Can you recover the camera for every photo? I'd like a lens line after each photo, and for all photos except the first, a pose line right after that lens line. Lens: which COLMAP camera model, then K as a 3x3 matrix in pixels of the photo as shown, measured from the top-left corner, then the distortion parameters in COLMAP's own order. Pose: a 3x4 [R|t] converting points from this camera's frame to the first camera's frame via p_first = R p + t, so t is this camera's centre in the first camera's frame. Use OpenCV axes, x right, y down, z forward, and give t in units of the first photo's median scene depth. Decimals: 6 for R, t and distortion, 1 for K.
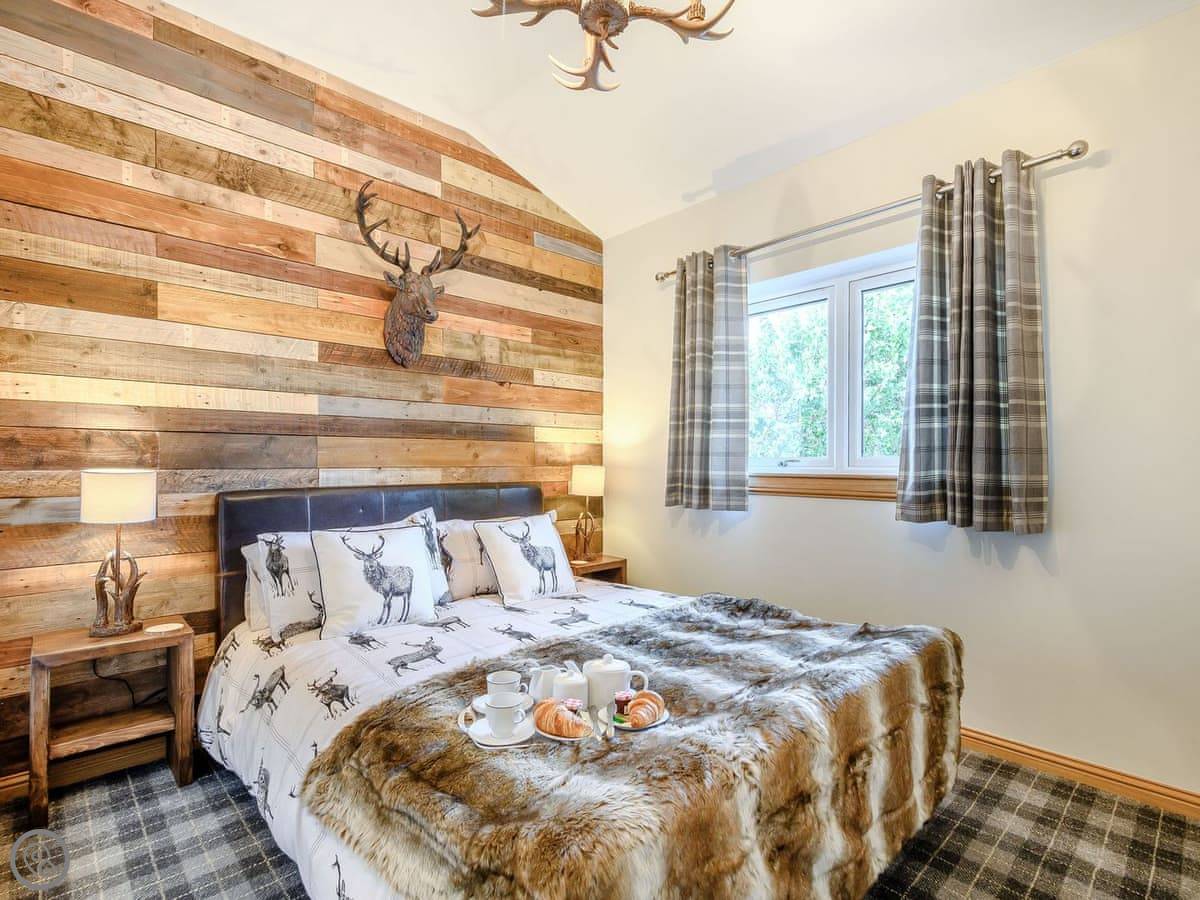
lens RADIAL K [[590.2, 0, 606.0], [0, 590.2, 458.4], [0, 0, 1]] dist [0.006938, -0.004099]
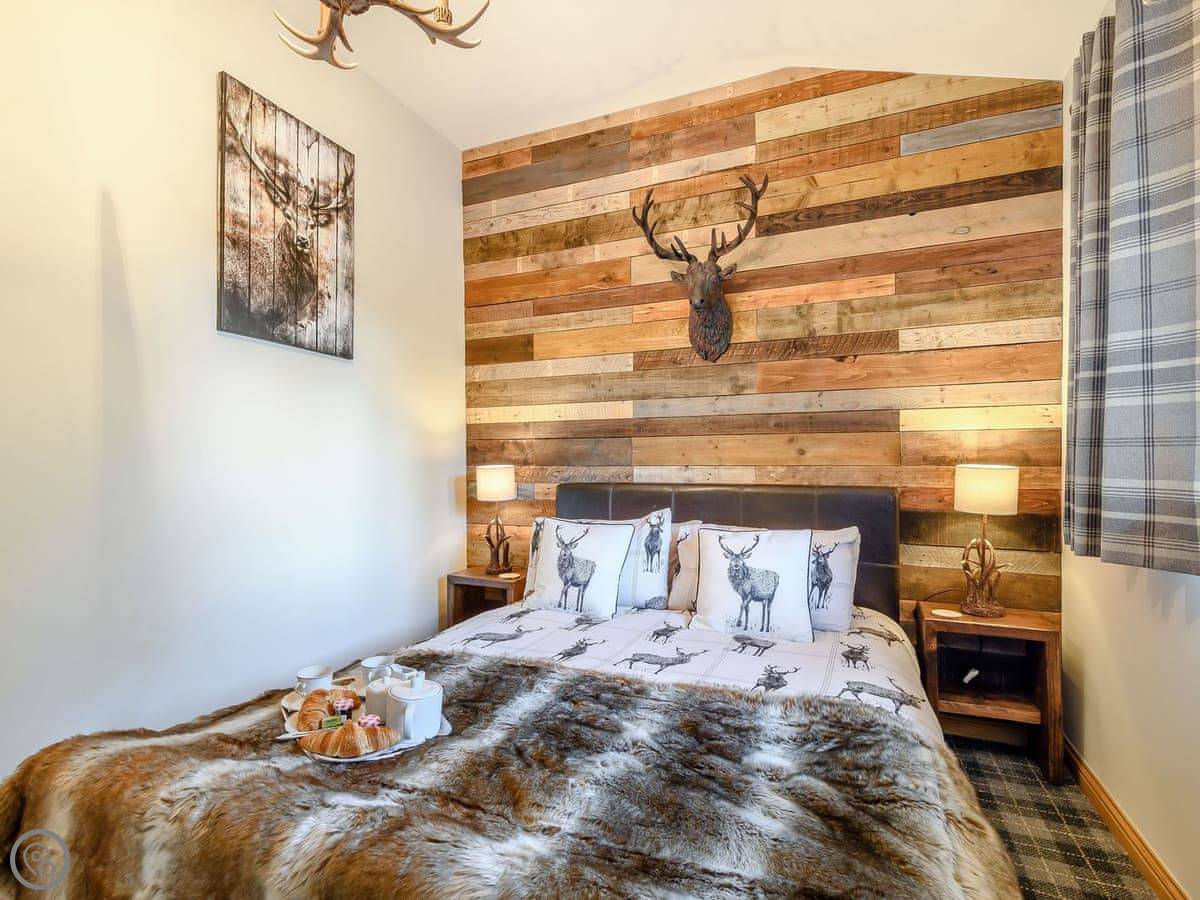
lens RADIAL K [[590.2, 0, 599.0], [0, 590.2, 460.1], [0, 0, 1]] dist [0.006938, -0.004099]
pose [[0.388687, -0.000789, -0.921369, 0.461333], [0.009879, 0.999946, 0.003311, 0.001112], [0.921317, -0.010389, 0.388674, 0.447359]]
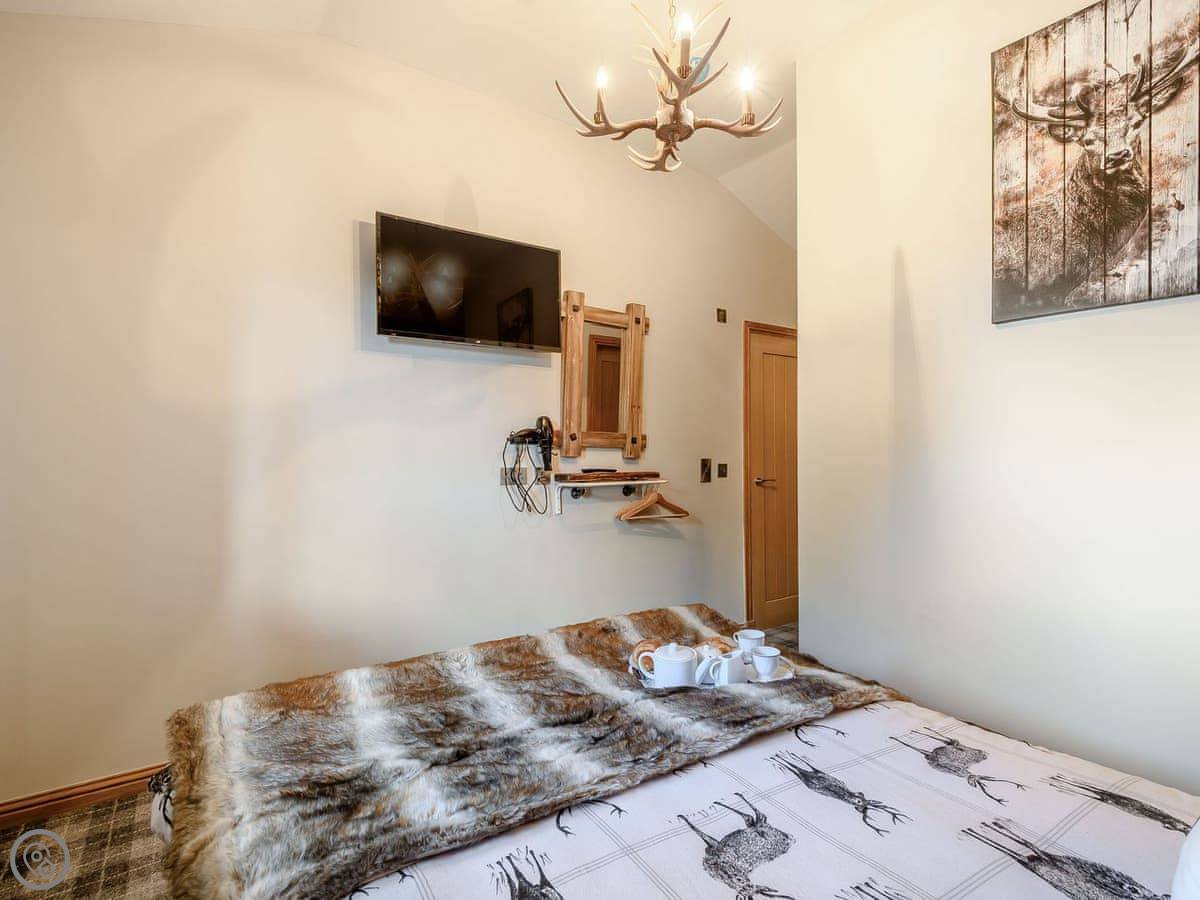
lens RADIAL K [[590.2, 0, 595.2], [0, 590.2, 446.7], [0, 0, 1]] dist [0.006938, -0.004099]
pose [[-0.985310, 0.006628, 0.170647, -0.020766], [0.003102, 0.999776, -0.020926, -0.003370], [-0.170748, -0.020089, -0.985110, 1.036572]]
